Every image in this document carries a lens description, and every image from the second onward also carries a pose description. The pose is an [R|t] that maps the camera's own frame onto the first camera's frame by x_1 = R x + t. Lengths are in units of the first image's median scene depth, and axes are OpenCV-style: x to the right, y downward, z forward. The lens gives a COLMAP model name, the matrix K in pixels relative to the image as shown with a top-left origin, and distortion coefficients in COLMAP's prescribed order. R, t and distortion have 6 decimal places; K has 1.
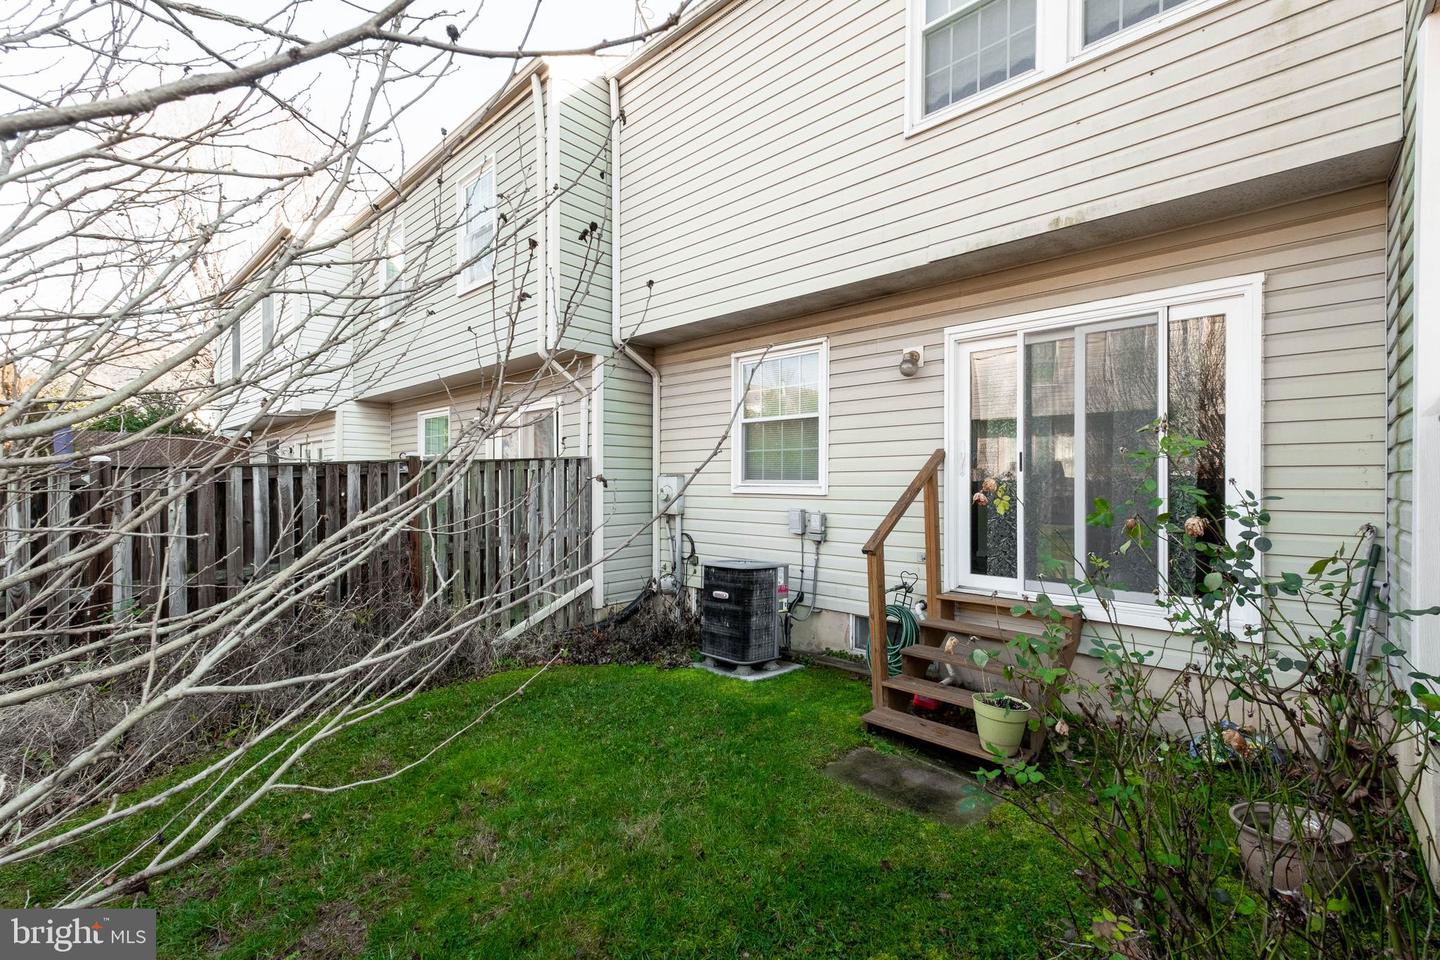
lens RADIAL K [[618.7, 0, 720.0], [0, 618.7, 480.0], [0, 0, 1]] dist [0.000921, -0.000377]
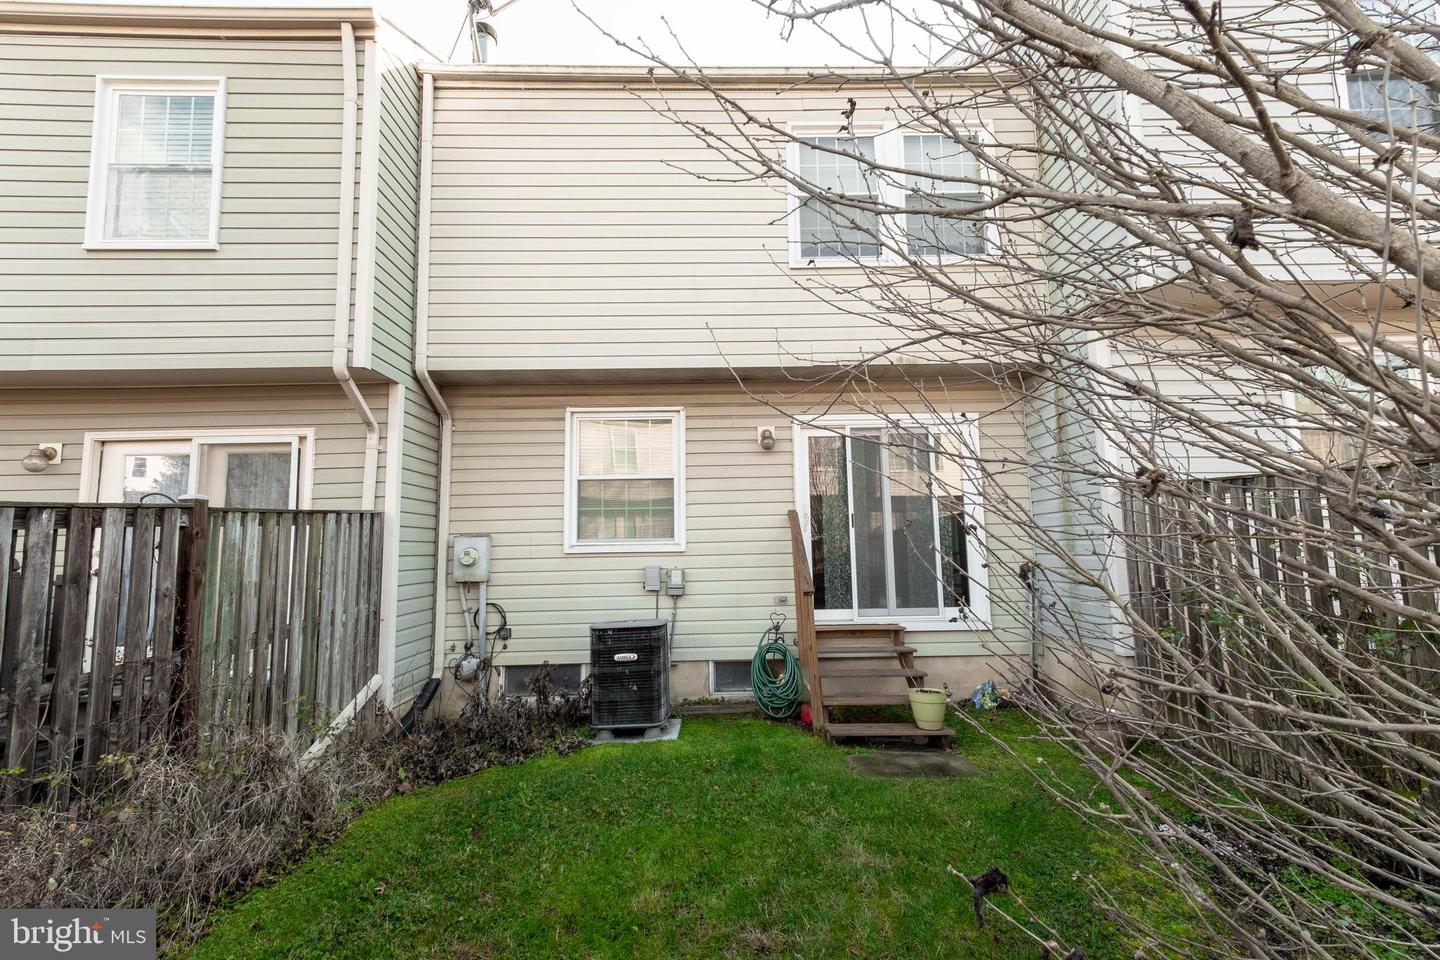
lens RADIAL K [[618.7, 0, 720.0], [0, 618.7, 480.0], [0, 0, 1]] dist [0.000921, -0.000377]
pose [[0.711842, 0.065548, 0.699274, -0.535134], [0.019976, 0.993343, -0.113449, 0.024261], [-0.702055, 0.094727, 0.705794, 0.186557]]
